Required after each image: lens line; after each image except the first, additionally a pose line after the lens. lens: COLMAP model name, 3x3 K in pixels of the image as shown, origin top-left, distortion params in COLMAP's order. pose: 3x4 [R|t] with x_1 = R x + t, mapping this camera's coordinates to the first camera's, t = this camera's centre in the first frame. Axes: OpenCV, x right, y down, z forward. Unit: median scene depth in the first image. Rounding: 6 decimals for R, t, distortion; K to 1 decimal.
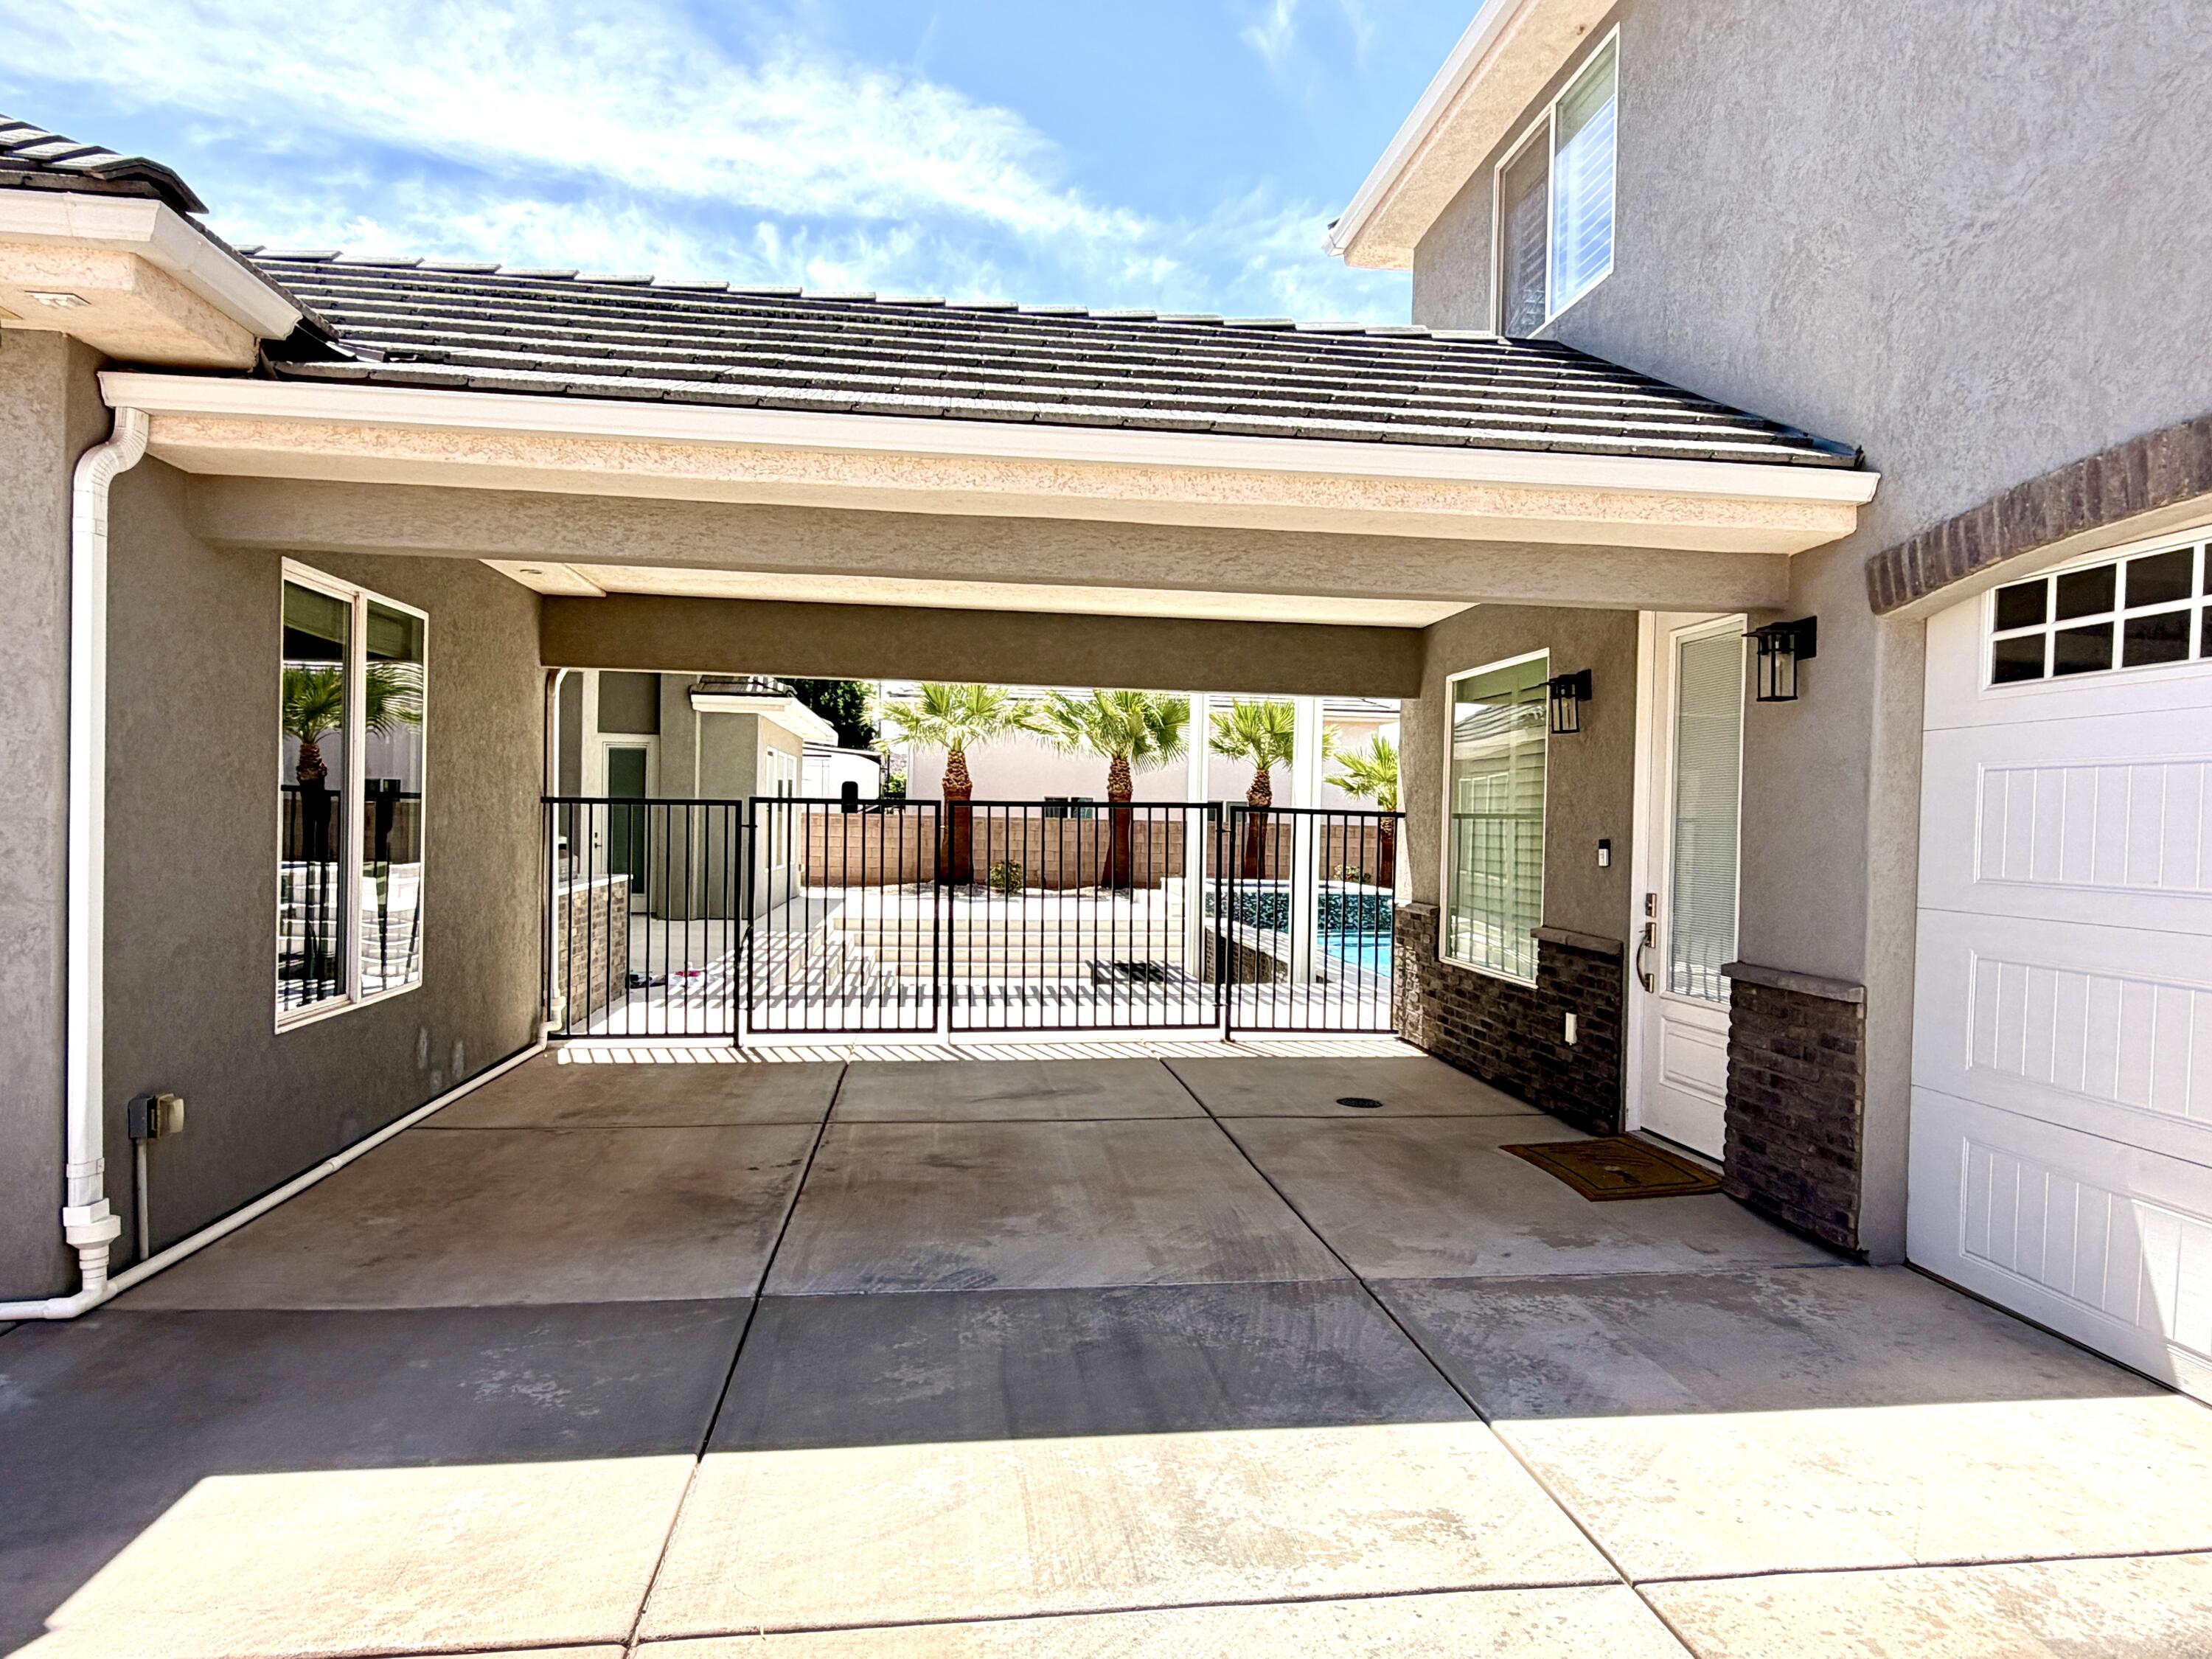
lens RADIAL K [[1373.5, 0, 1106.0], [0, 1373.5, 829.5], [0, 0, 1]] dist [-0.005027, -0.002892]
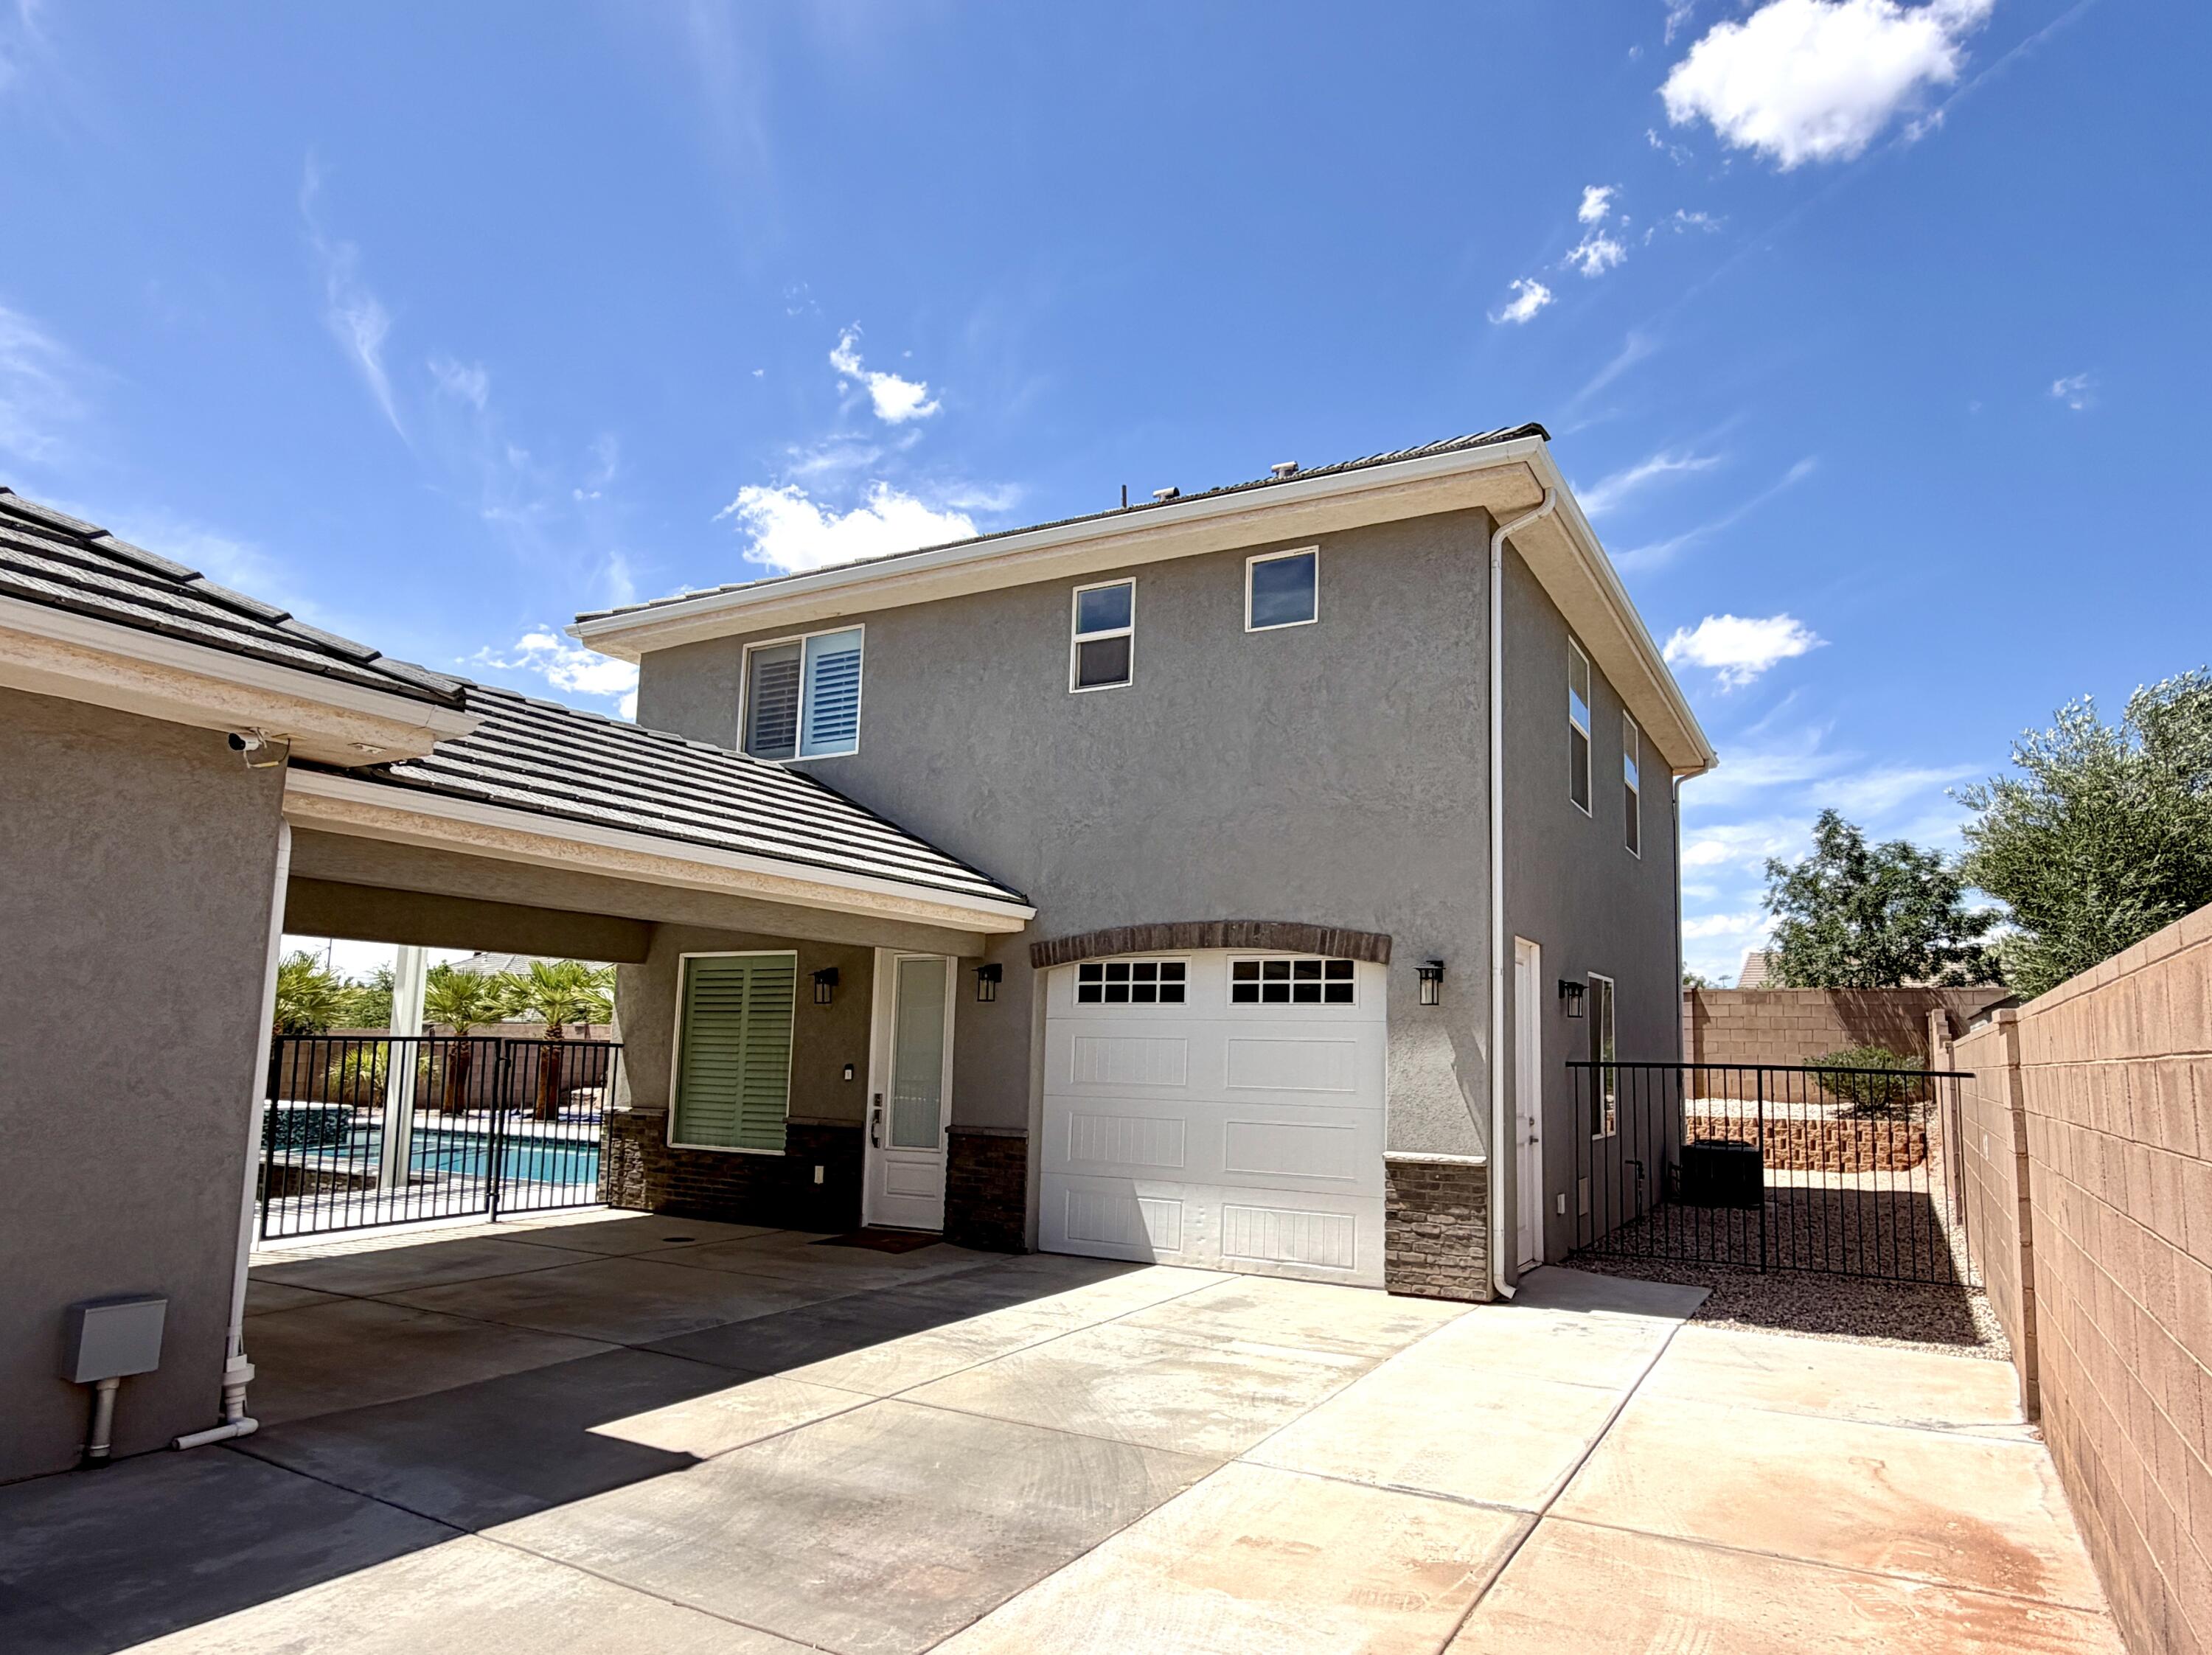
lens RADIAL K [[1397.2, 0, 1106.0], [0, 1397.2, 827.5], [0, 0, 1]] dist [0.000536, 0.001360]
pose [[0.606416, 0.115233, 0.786753, -1.229008], [-0.001577, 0.989616, -0.143730, -0.049801], [-0.795146, 0.085919, 0.600301, -0.536754]]
